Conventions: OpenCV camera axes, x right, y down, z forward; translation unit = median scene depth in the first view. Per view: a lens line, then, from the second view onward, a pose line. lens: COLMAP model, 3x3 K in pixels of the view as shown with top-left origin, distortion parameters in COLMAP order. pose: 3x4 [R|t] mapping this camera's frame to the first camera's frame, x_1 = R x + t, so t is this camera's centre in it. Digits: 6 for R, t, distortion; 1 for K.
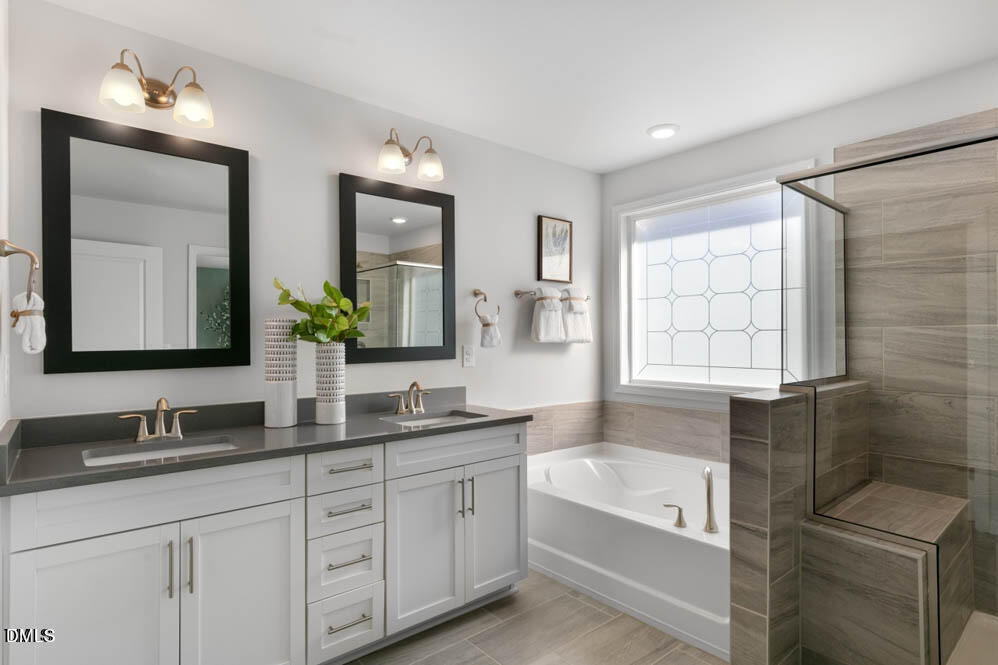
lens RADIAL K [[544.5, 0, 499.0], [0, 544.5, 332.5], [0, 0, 1]] dist [-0.002059, -0.000036]
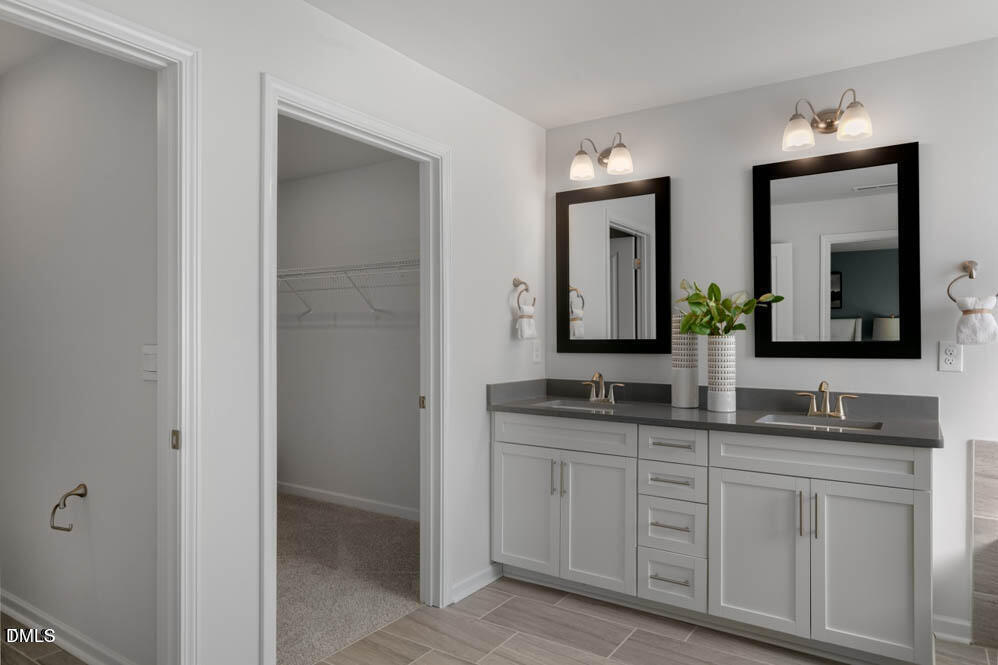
lens RADIAL K [[624.3, 0, 499.0], [0, 624.3, 332.5], [0, 0, 1]] dist [0.037635, 0.000065]
pose [[0.270176, 0.002816, -0.962807, 0.778129], [0.011249, 0.999918, 0.006081, 0.000421], [0.962745, -0.012473, 0.270123, 0.256150]]
